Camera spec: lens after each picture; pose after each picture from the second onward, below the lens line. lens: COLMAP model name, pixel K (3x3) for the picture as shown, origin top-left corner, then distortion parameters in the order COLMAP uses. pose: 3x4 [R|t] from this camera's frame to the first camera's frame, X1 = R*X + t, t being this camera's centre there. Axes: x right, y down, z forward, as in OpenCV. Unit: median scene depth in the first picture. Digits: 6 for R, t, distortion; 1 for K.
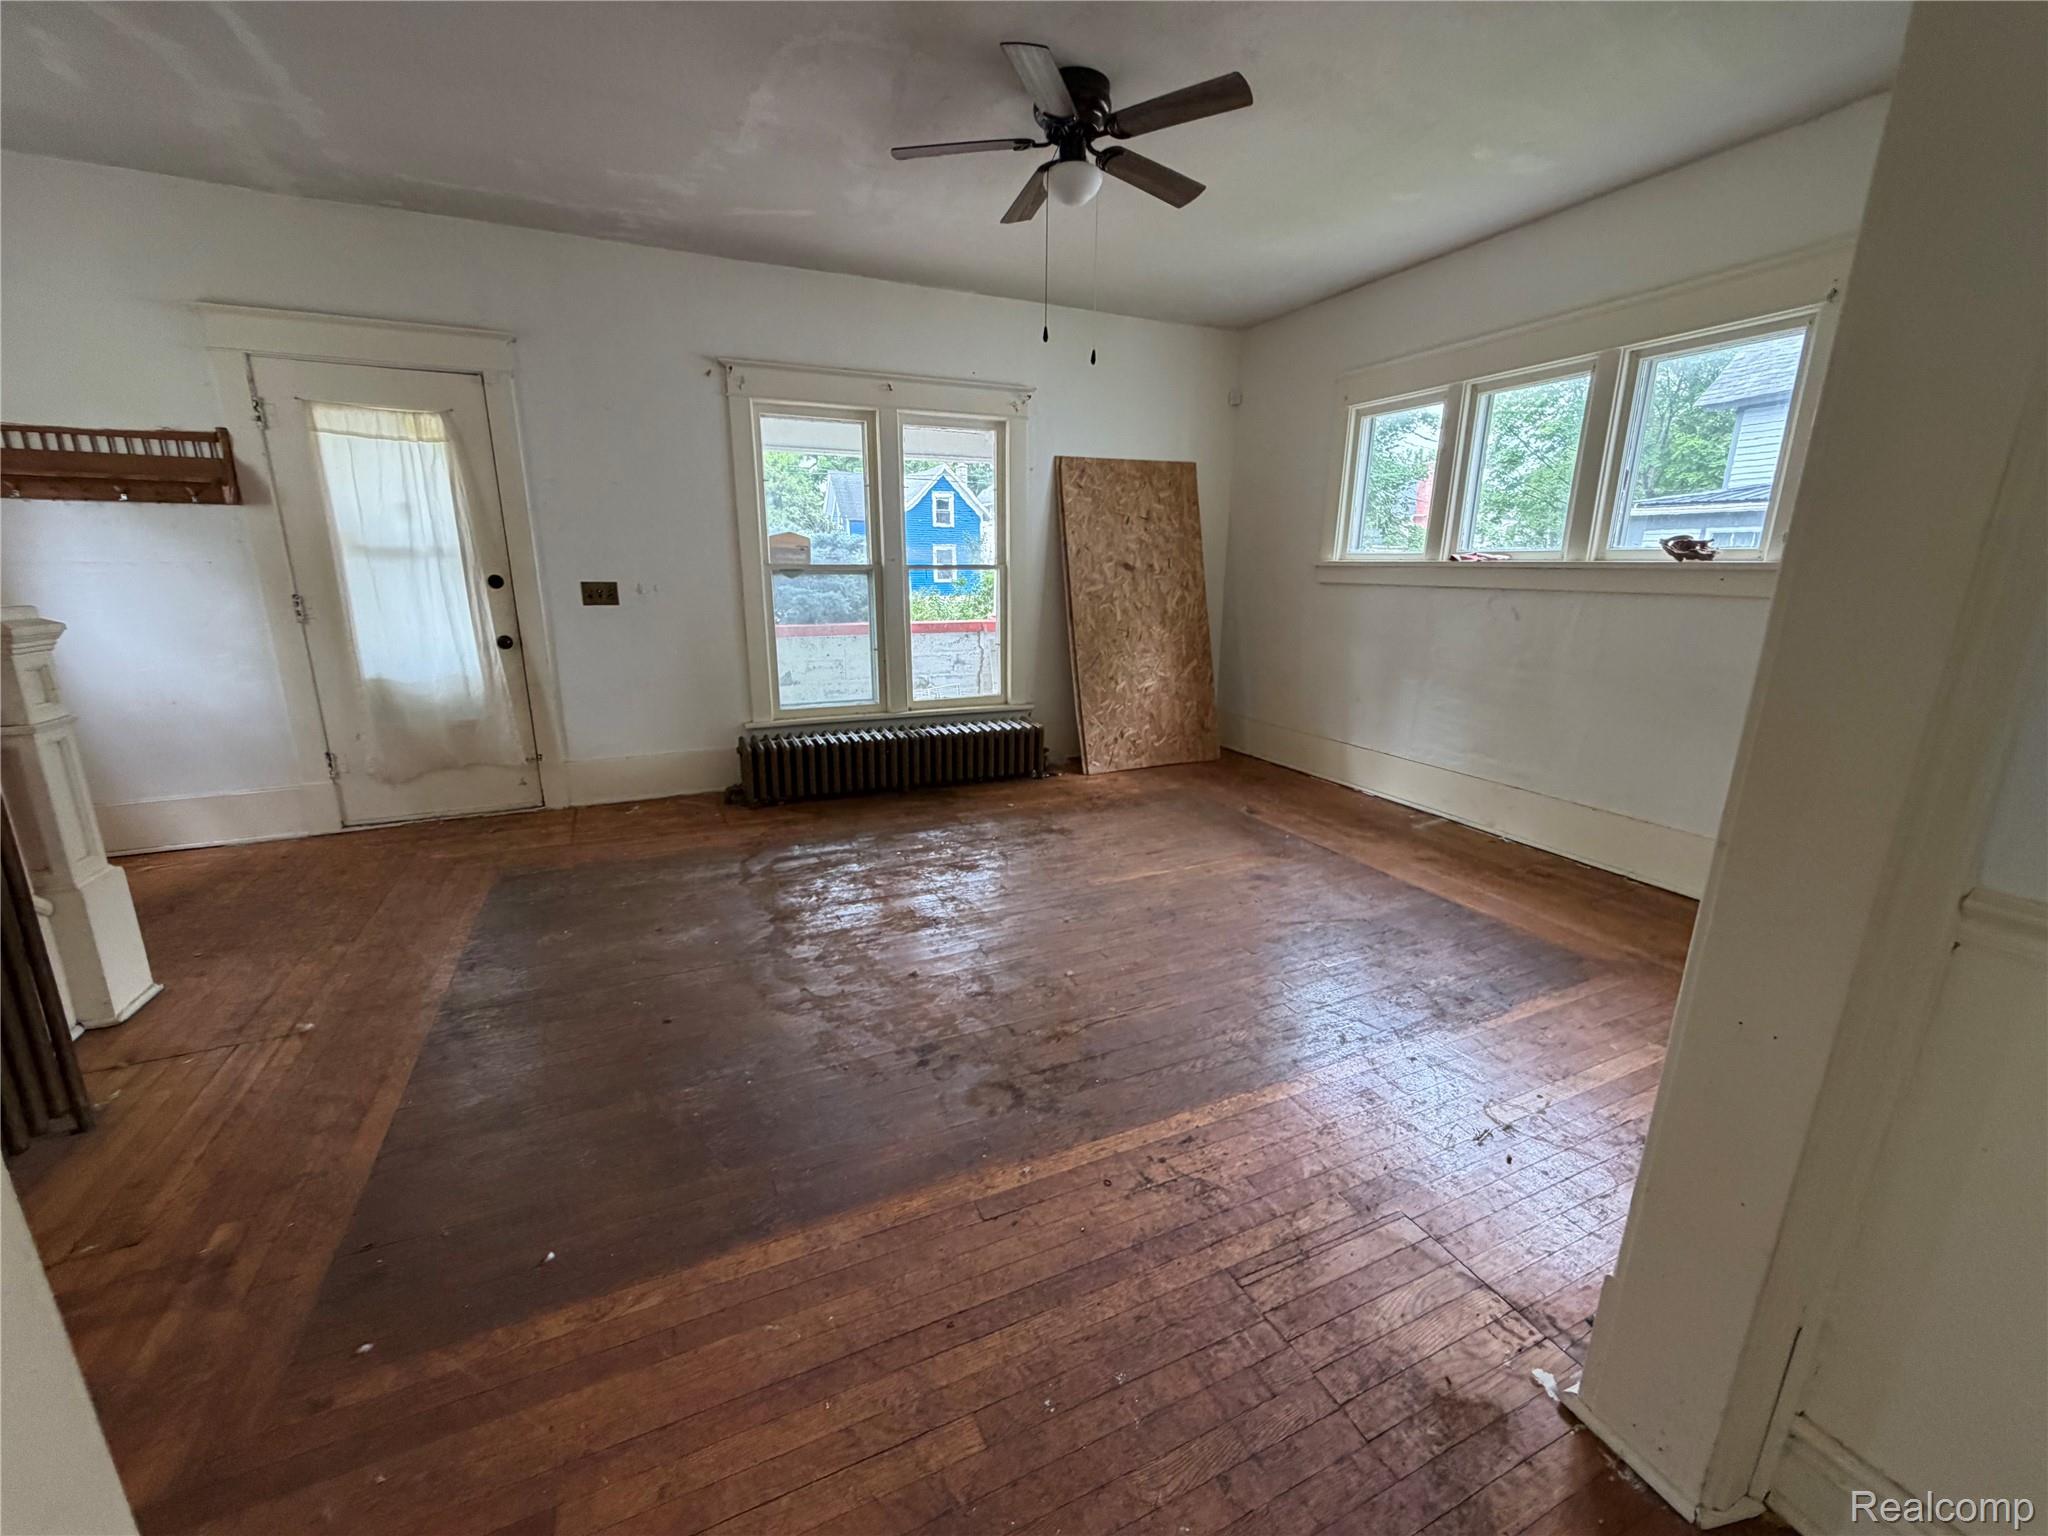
lens RADIAL K [[817.5, 0, 1019.7], [0, 817.5, 770.2], [0, 0, 1]] dist [0.000615, 0.001083]
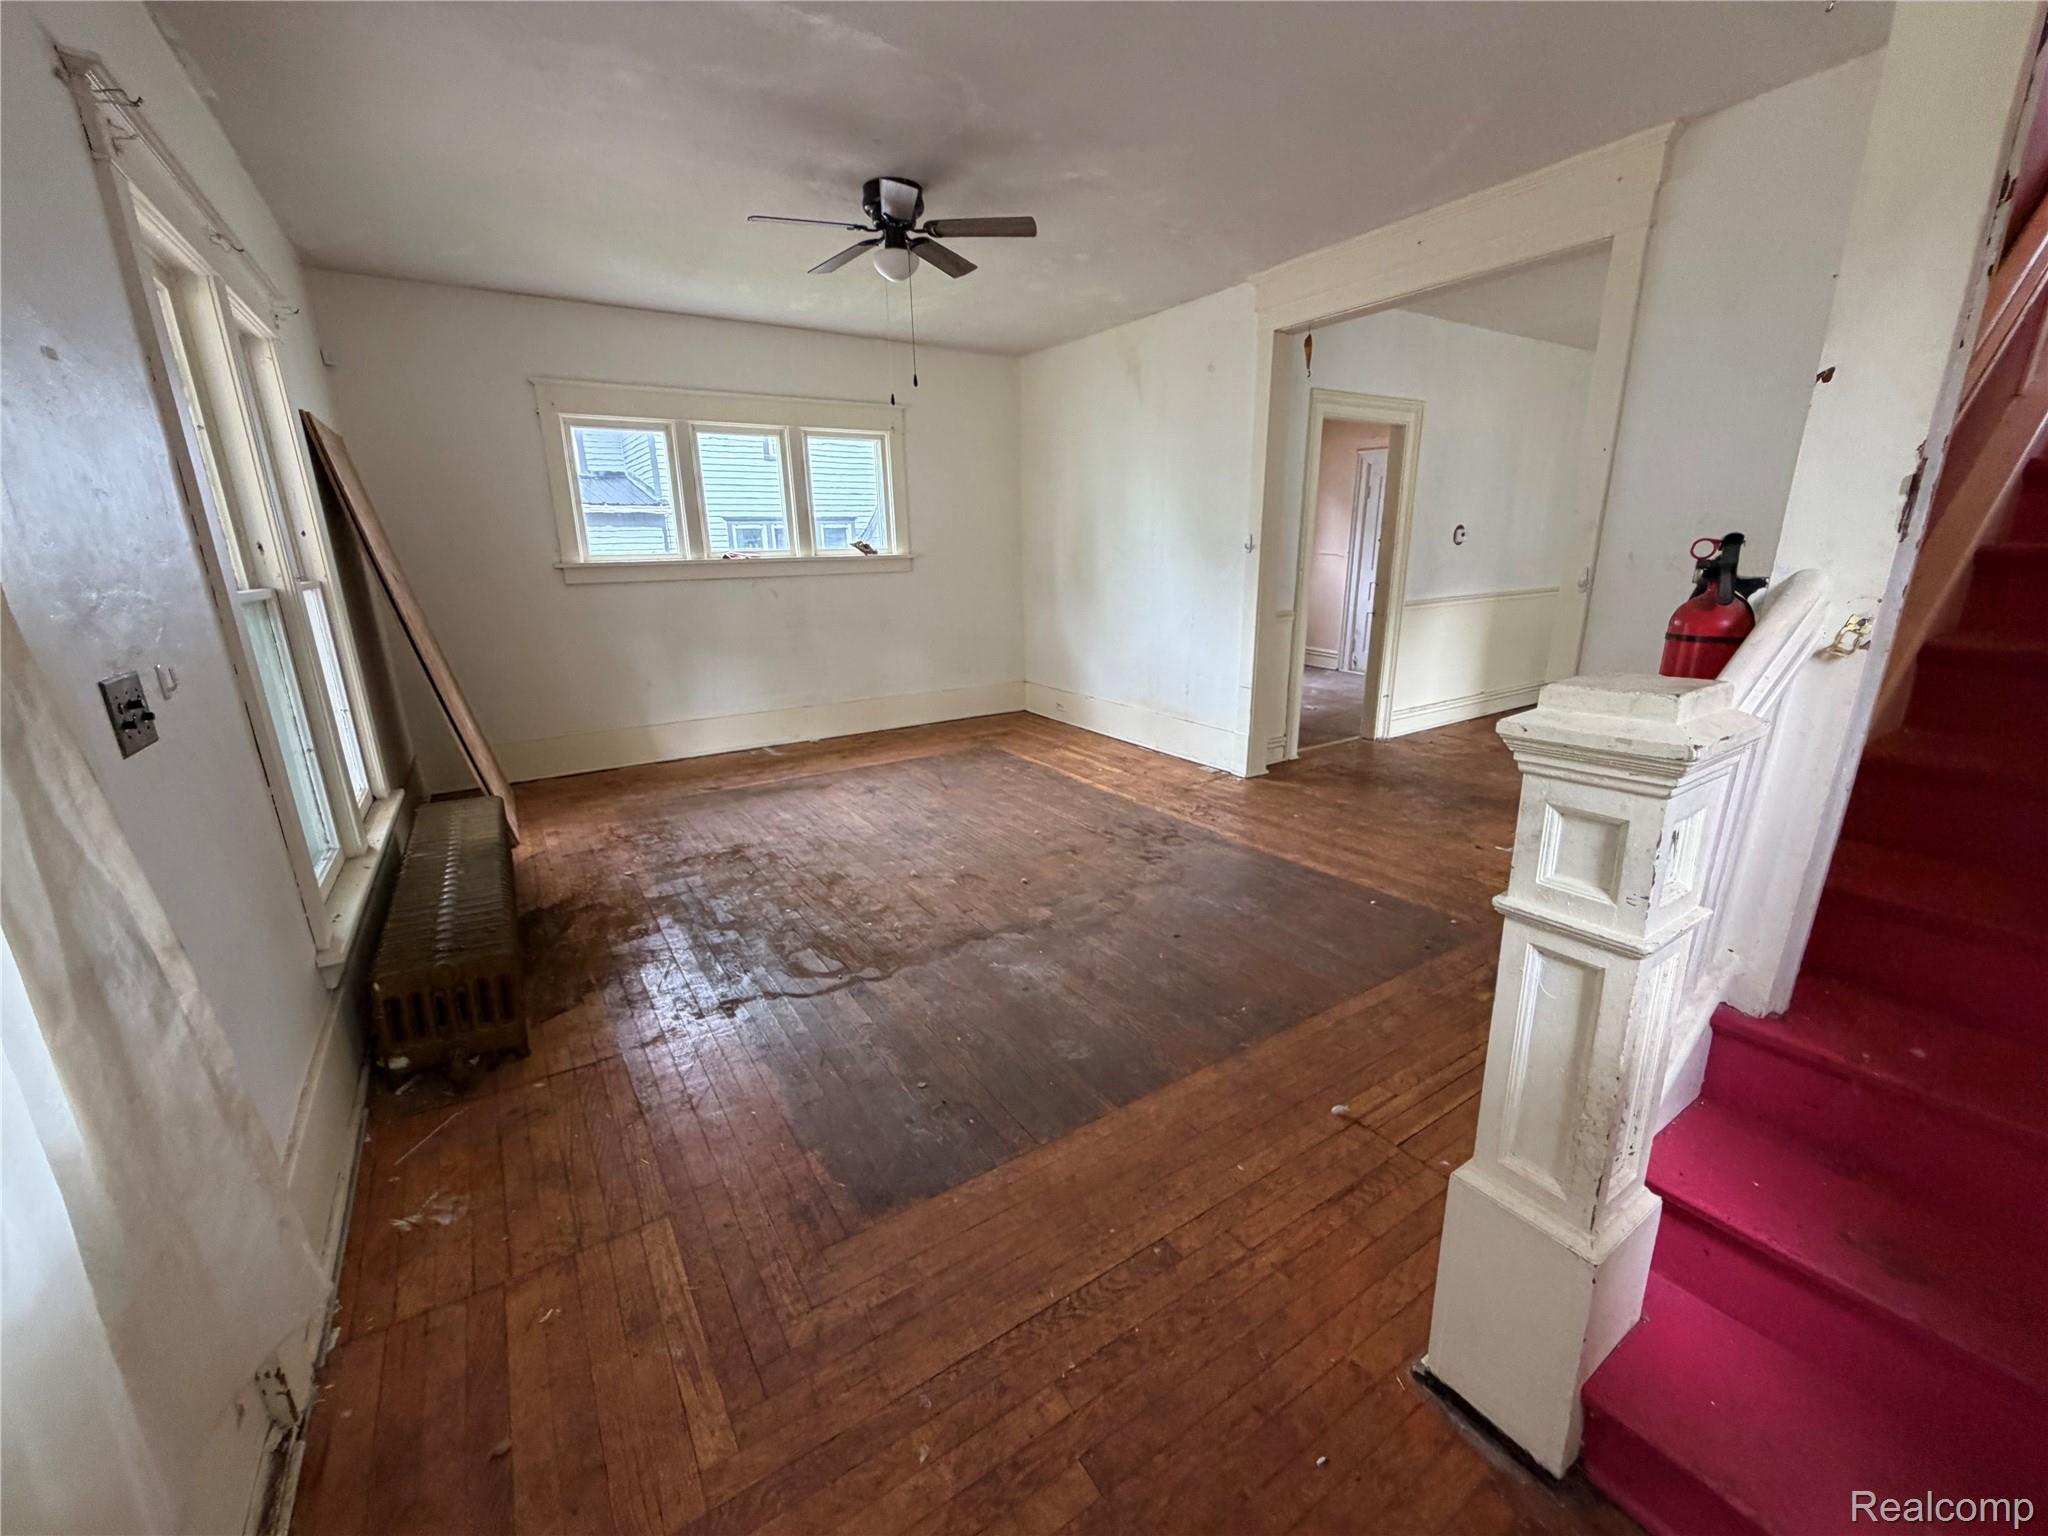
lens RADIAL K [[817.5, 0, 1017.1], [0, 817.5, 769.9], [0, 0, 1]] dist [0.000615, 0.001083]
pose [[-0.146411, -0.263778, 0.953407, -0.893659], [0.265211, 0.918043, 0.294721, -0.206461], [-0.953009, 0.296004, -0.064455, 0.735250]]
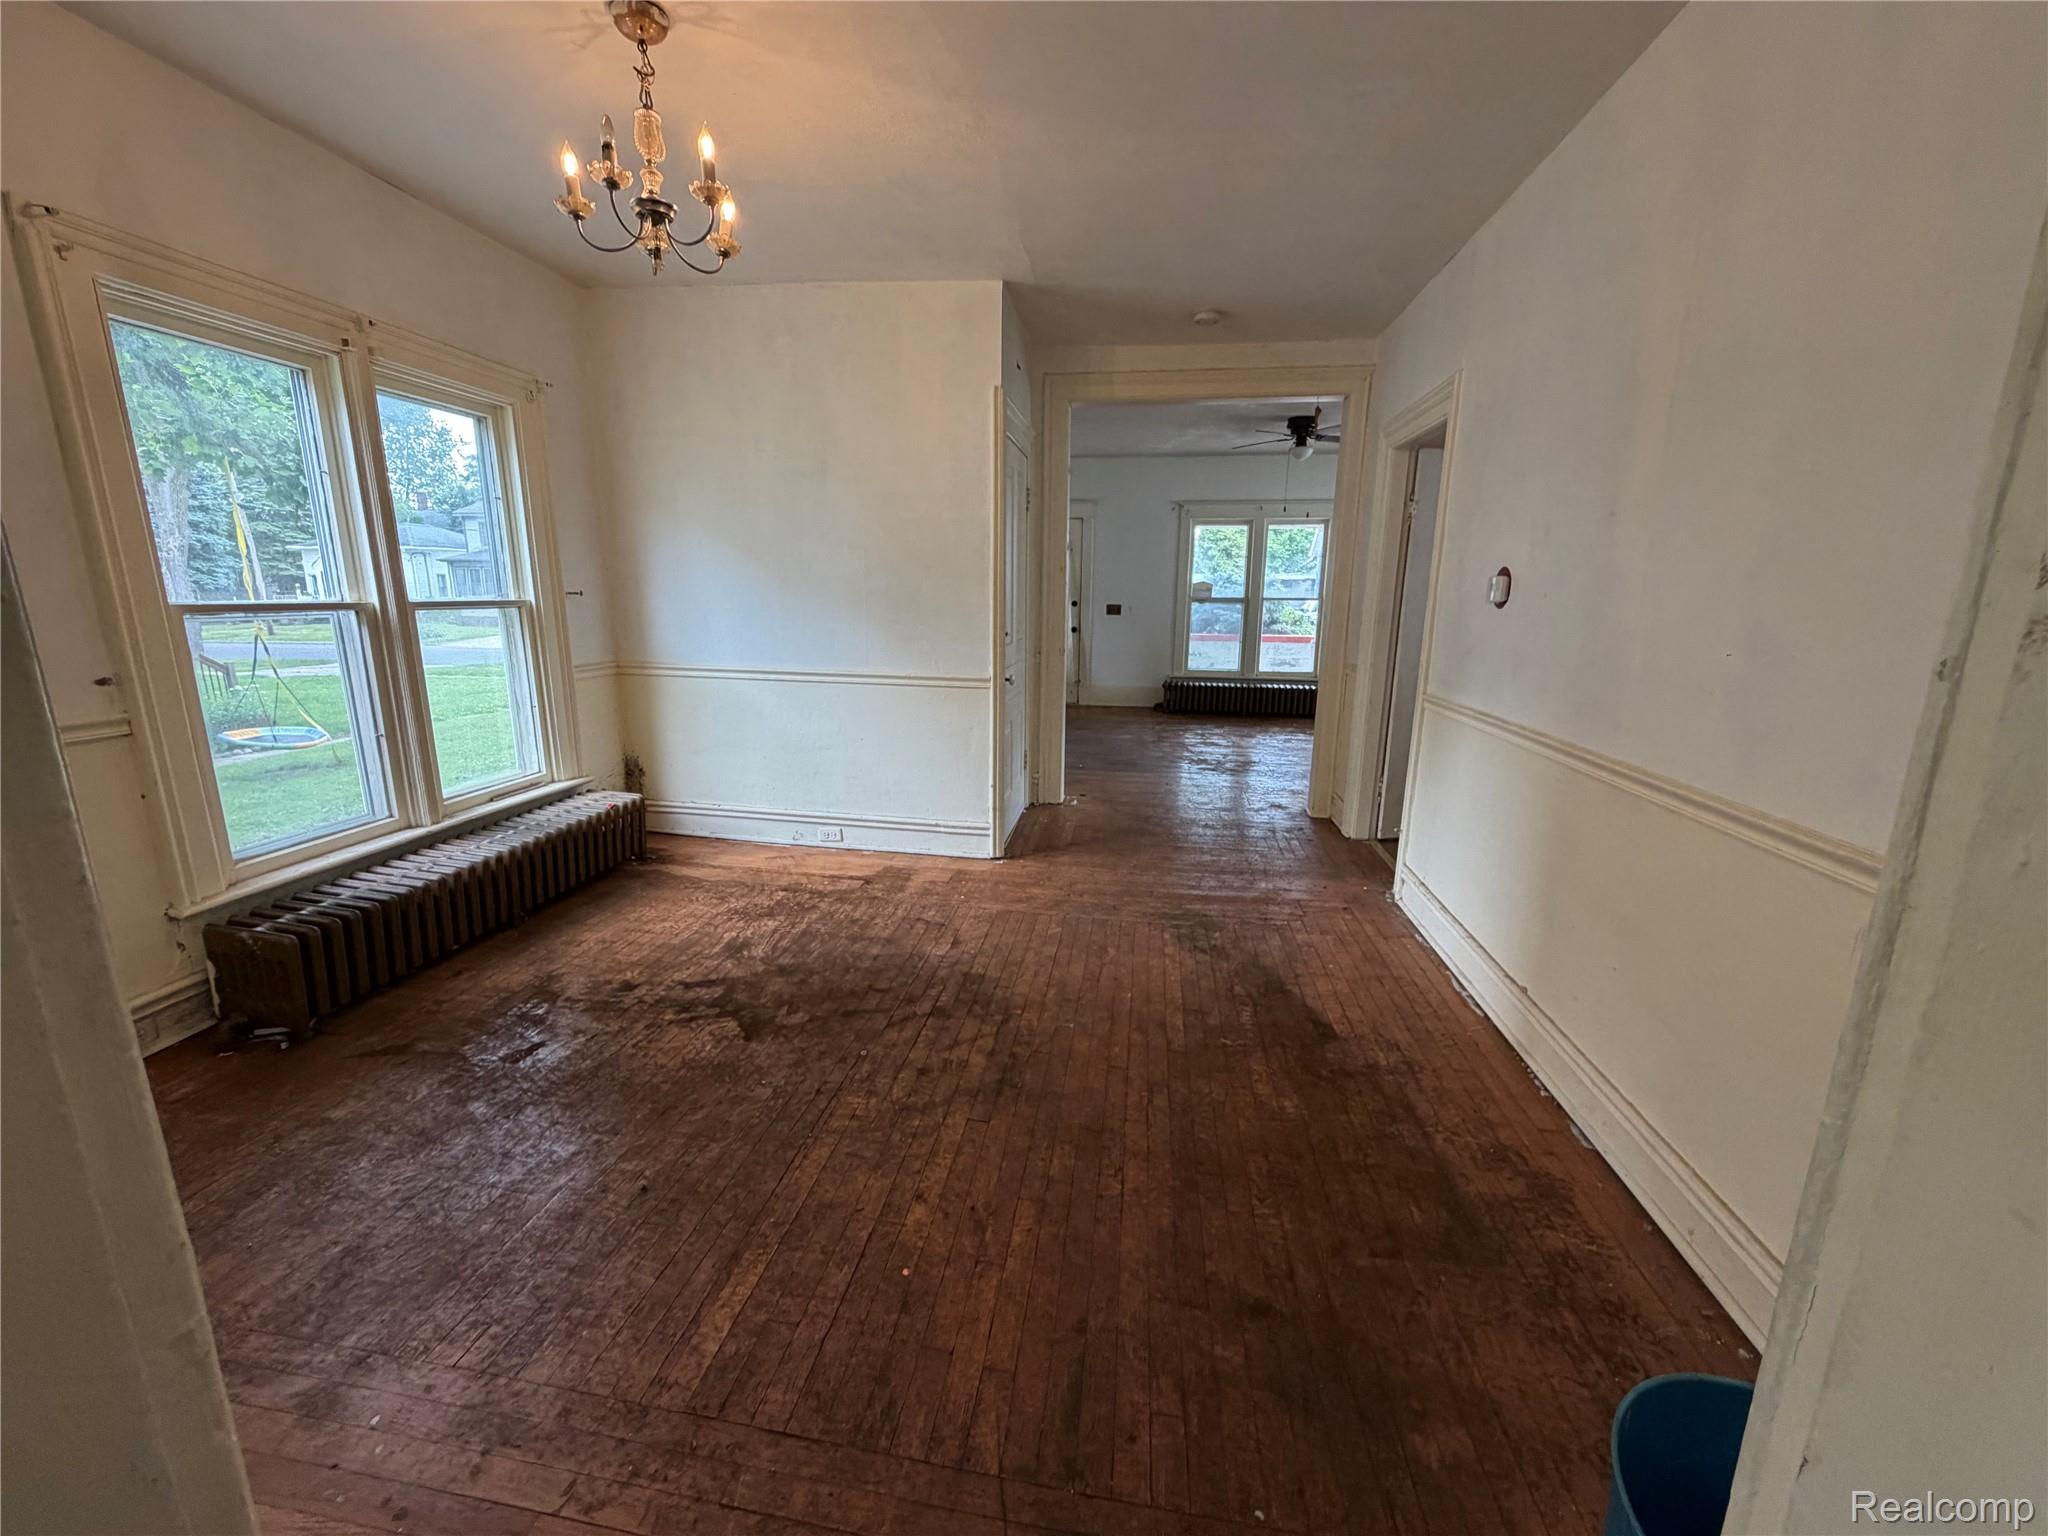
lens RADIAL K [[817.5, 0, 1018.5], [0, 817.5, 769.7], [0, 0, 1]] dist [0.000615, 0.001083]
pose [[0.836040, 0.115739, -0.536322, 0.516495], [-0.140853, 0.990013, -0.005922, 0.266566], [0.530280, 0.080494, 0.843993, -0.984851]]
